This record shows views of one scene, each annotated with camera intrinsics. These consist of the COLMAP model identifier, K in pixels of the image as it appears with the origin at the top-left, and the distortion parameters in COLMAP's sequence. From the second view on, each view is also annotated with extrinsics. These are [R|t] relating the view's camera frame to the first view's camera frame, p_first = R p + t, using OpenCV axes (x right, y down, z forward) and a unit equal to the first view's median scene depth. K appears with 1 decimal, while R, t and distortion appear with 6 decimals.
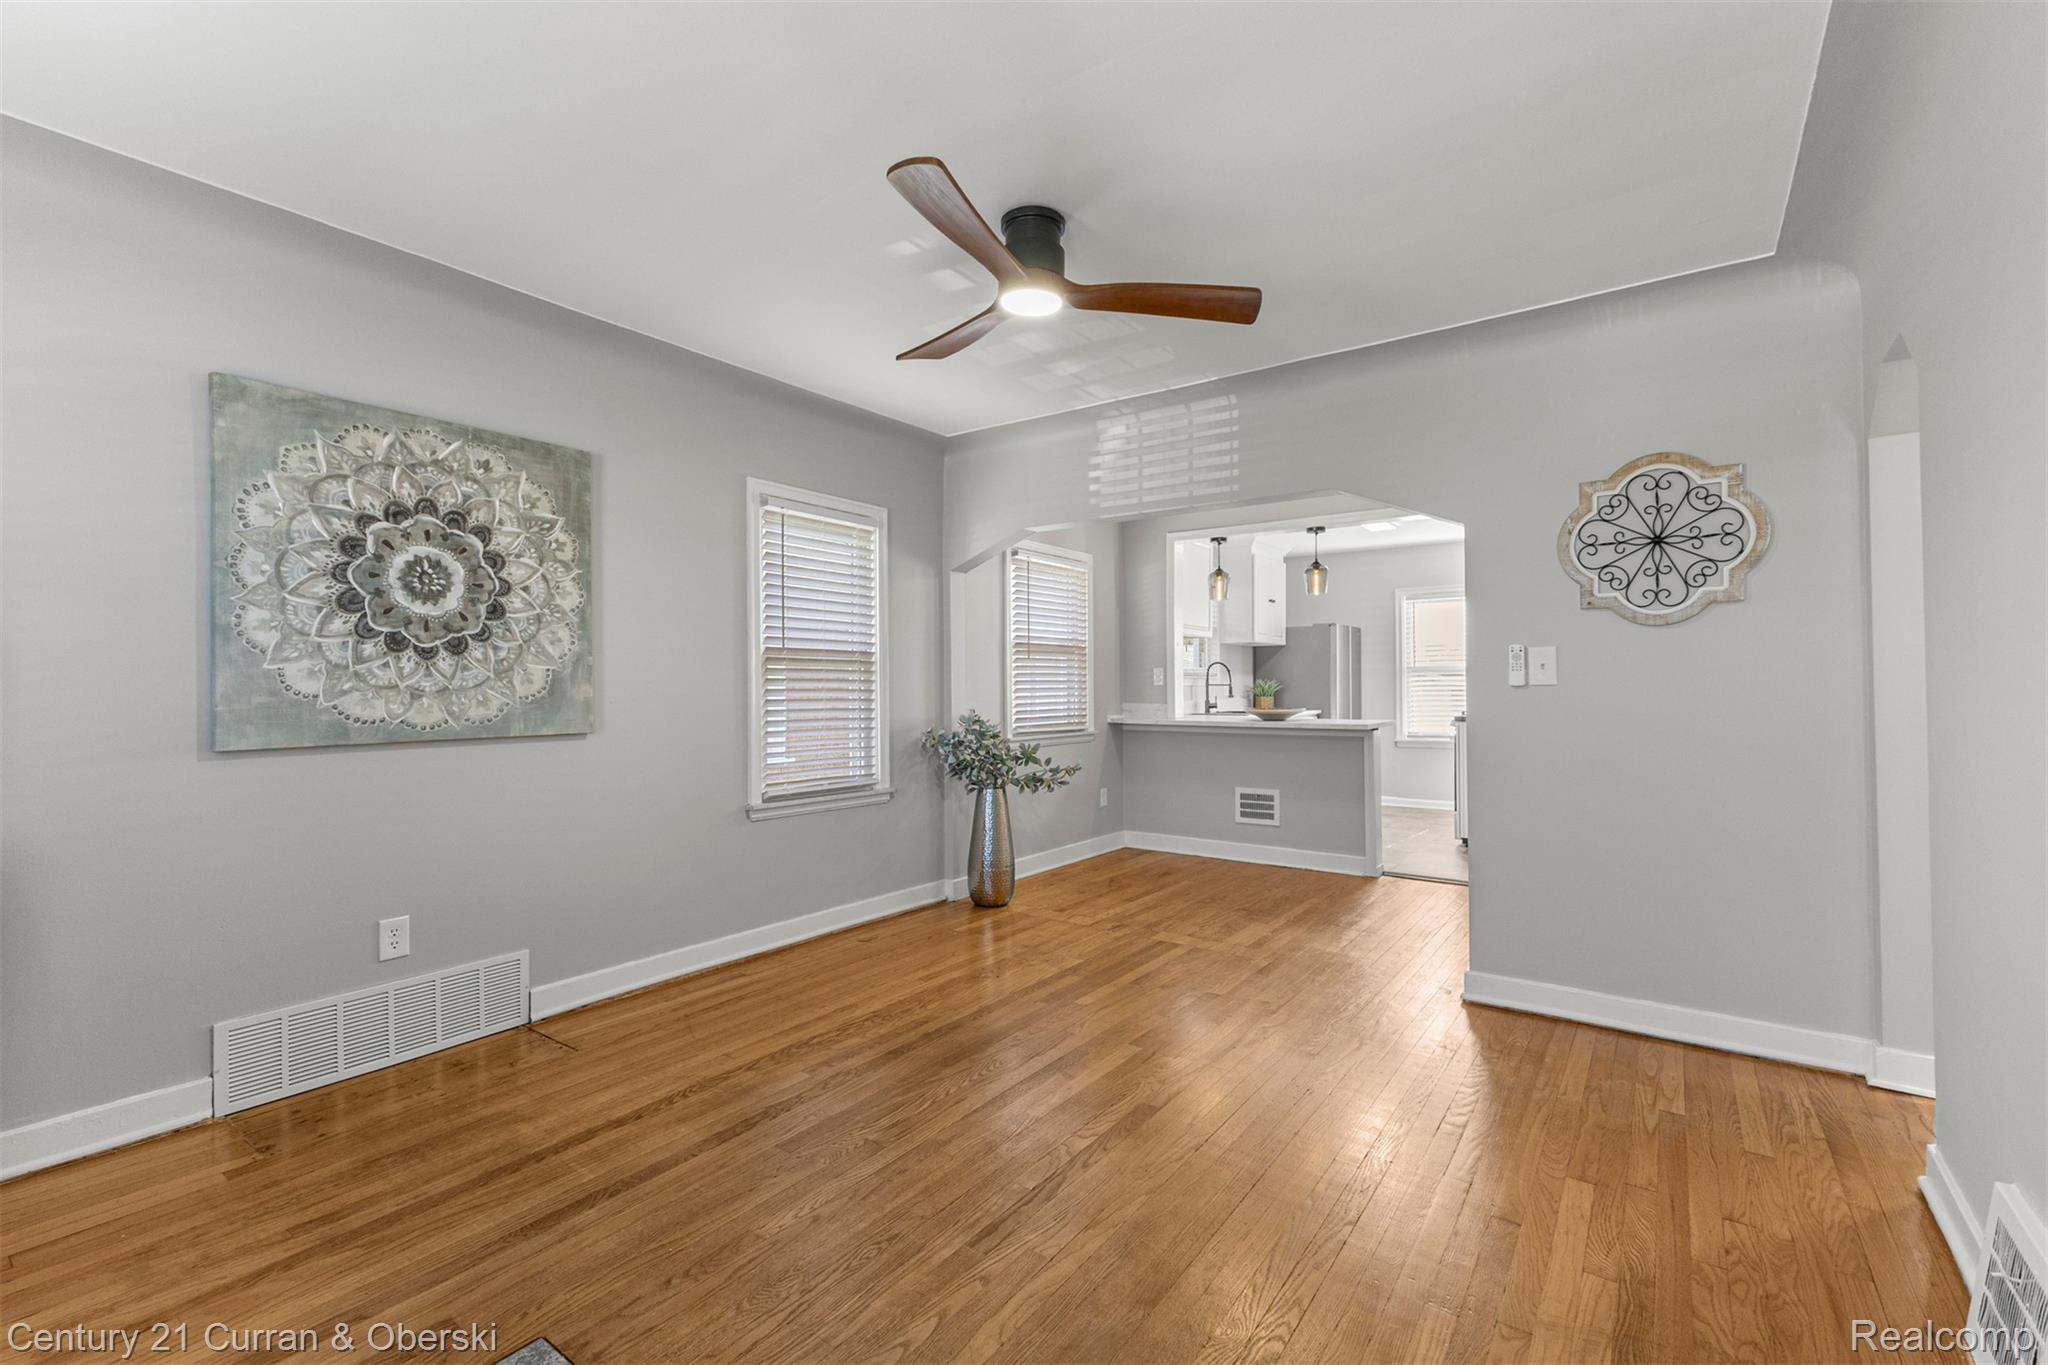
lens RADIAL K [[889.7, 0, 1032.1], [0, 889.7, 678.7], [0, 0, 1]] dist [0.016369, -0.003764]
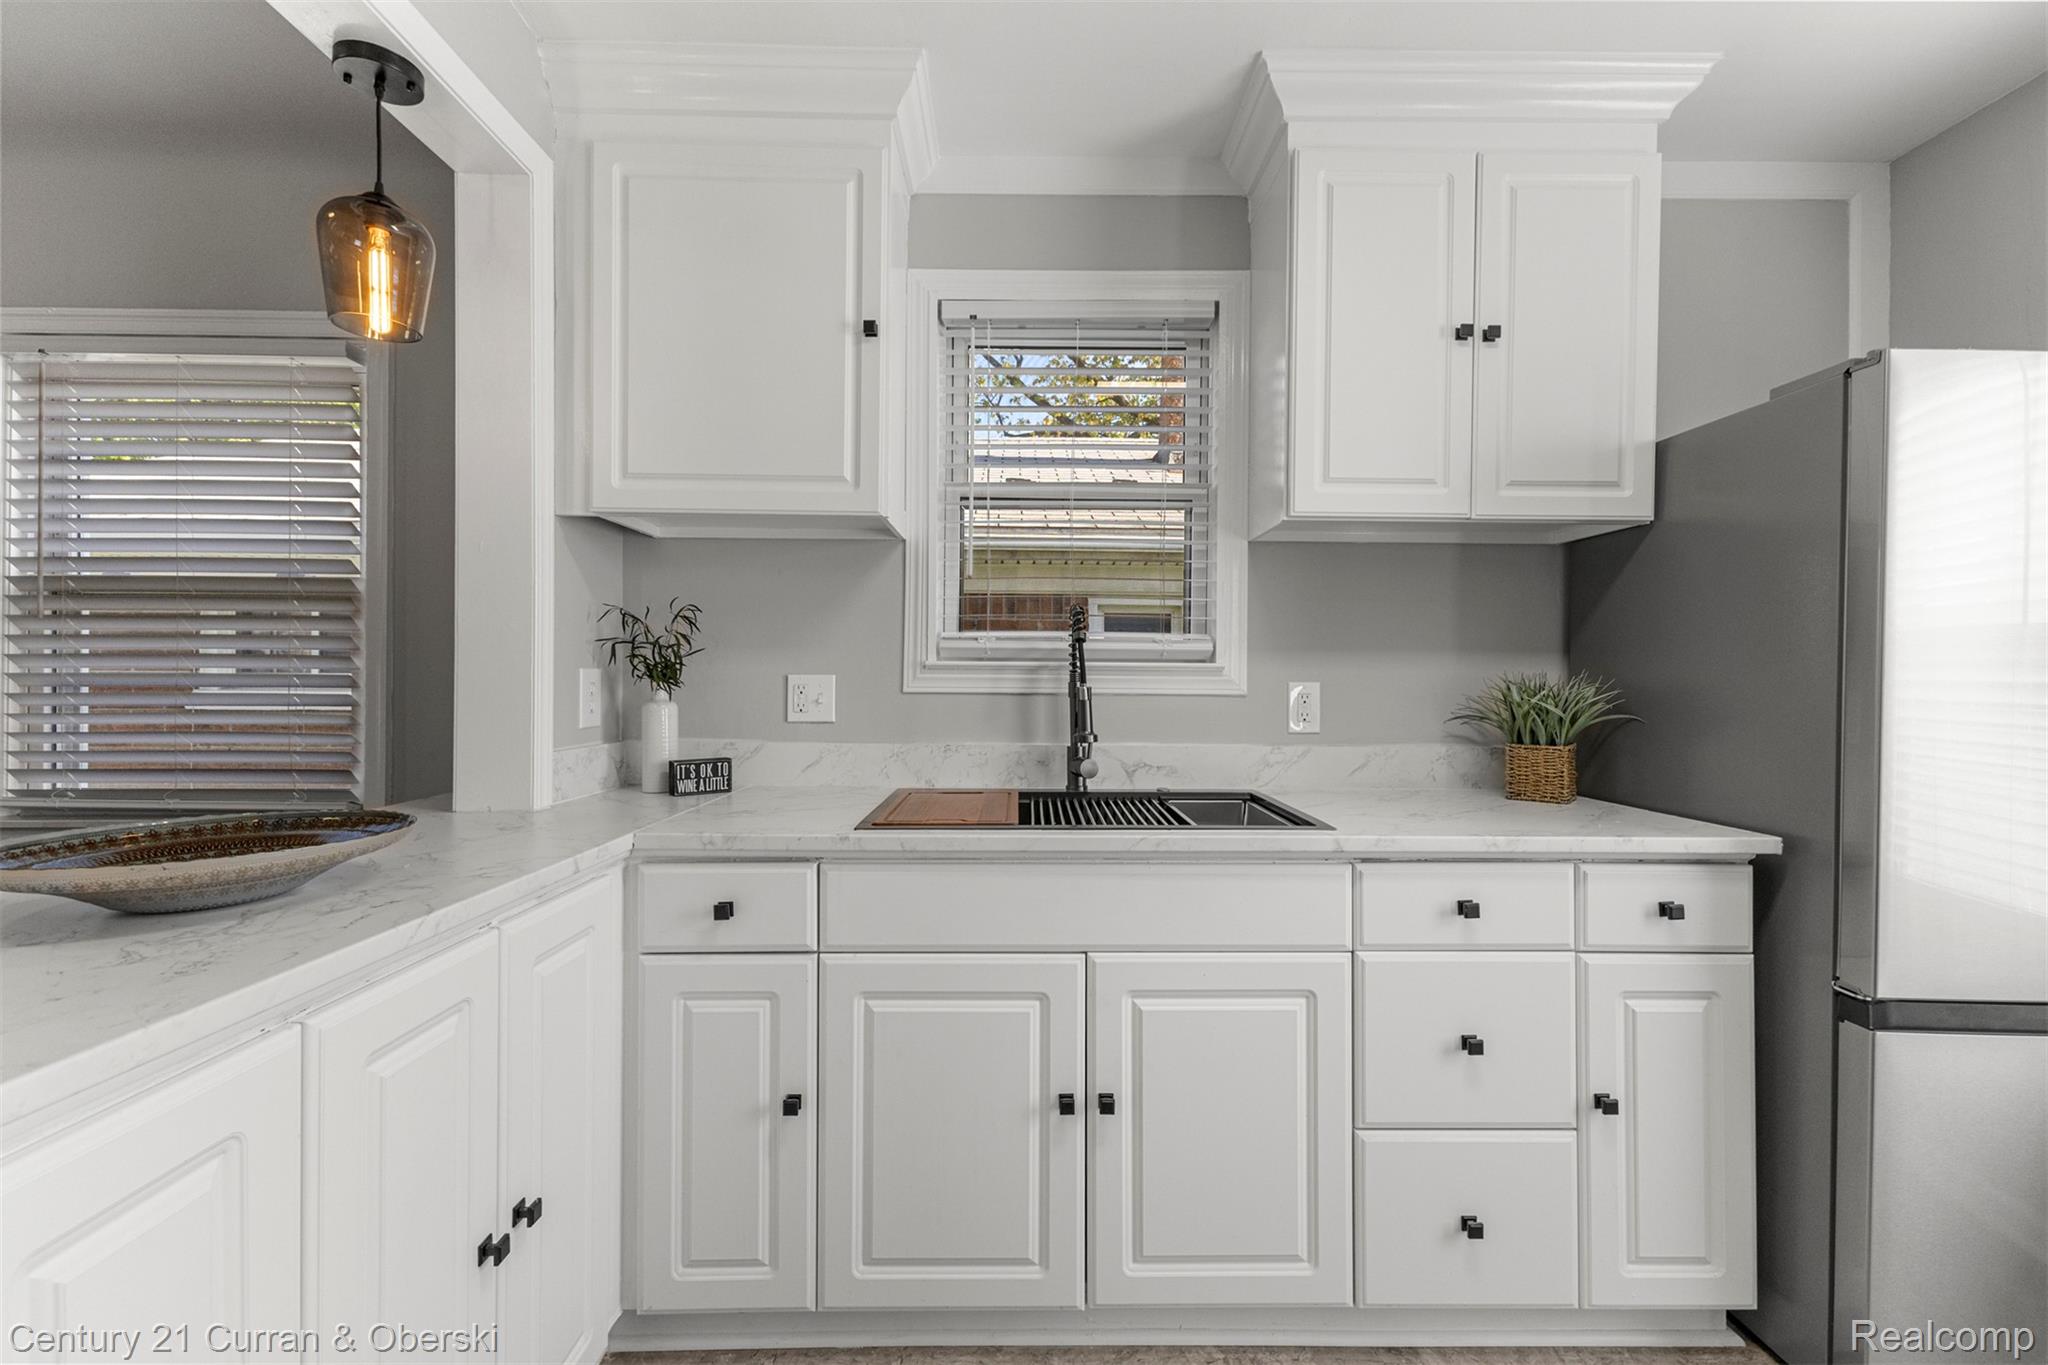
lens RADIAL K [[889.7, 0, 1031.4], [0, 889.7, 674.0], [0, 0, 1]] dist [0.016369, -0.003764]
pose [[0.596159, 0.008014, -0.802827, 0.990013], [-0.002512, 0.999964, 0.008116, -0.001898], [0.802863, -0.002822, 0.596157, 1.969547]]
